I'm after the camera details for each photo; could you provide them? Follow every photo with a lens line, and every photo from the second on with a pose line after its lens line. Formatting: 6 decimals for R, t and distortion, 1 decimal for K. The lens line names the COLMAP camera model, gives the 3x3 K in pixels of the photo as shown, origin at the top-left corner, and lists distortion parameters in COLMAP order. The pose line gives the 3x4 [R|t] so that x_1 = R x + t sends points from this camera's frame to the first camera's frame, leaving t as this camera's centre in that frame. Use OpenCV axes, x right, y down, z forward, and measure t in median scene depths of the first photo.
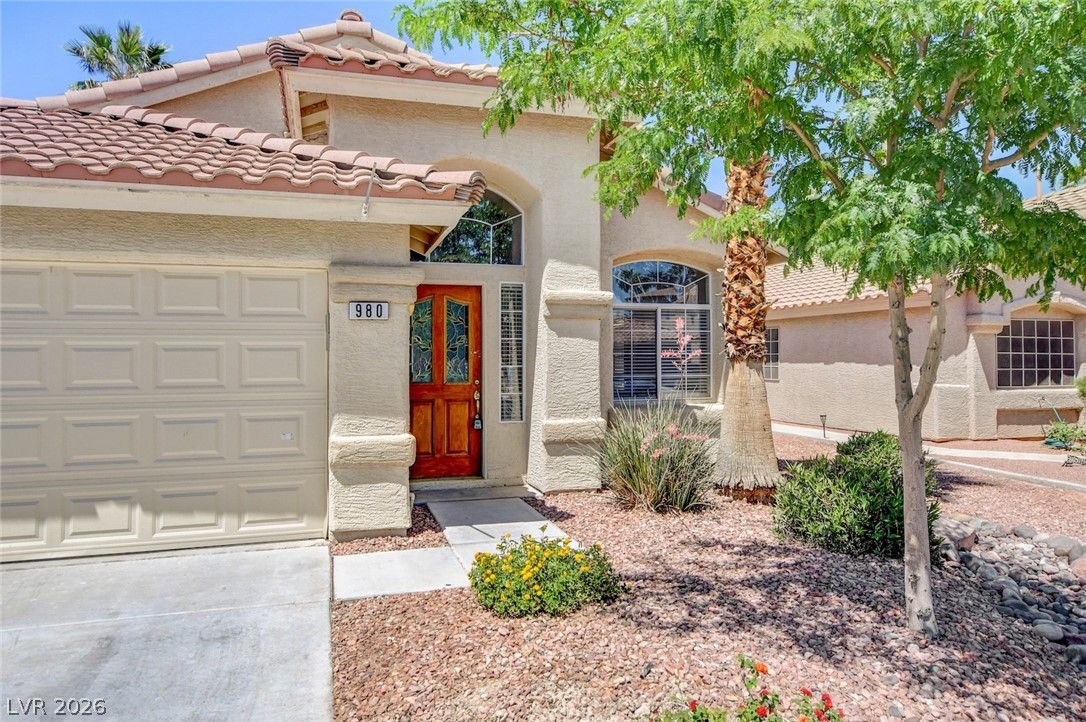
lens RADIAL K [[753.1, 0, 543.6], [0, 753.1, 306.6], [0, 0, 1]] dist [0.004476, 0.003293]
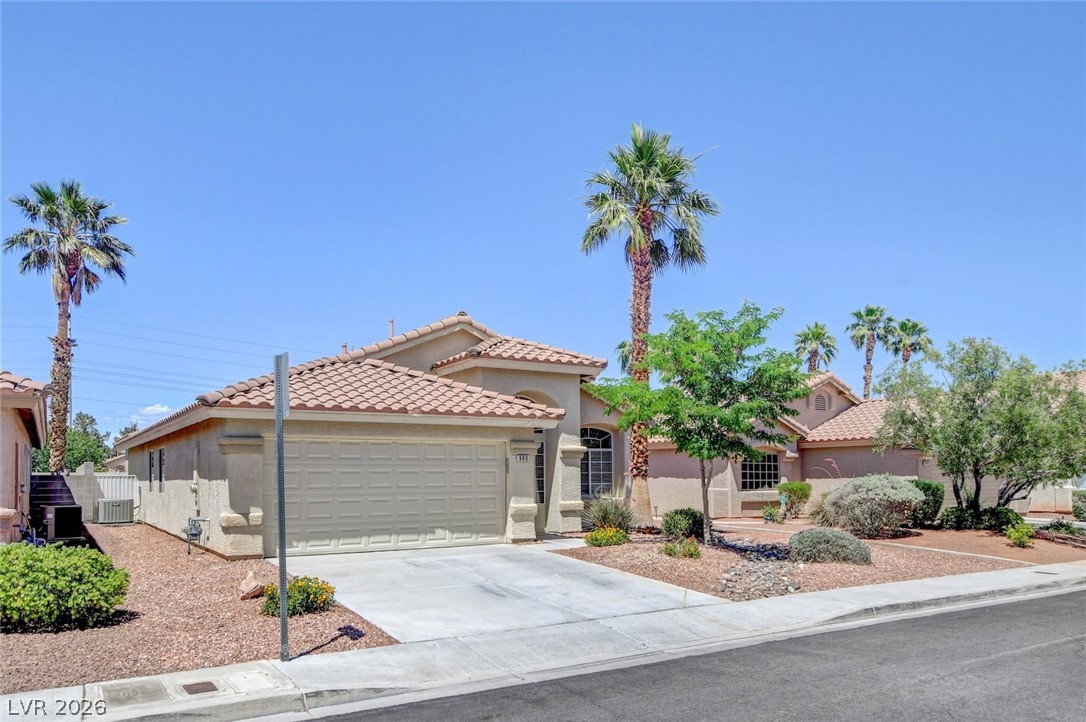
lens RADIAL K [[765.1, 0, 542.0], [0, 765.1, 365.5], [0, 0, 1]] dist [0.002305, 0.004206]
pose [[0.966419, 0.033743, 0.254745, -0.677376], [-0.015149, 0.997098, -0.074607, -0.094654], [-0.256523, 0.068242, 0.964126, -1.317427]]
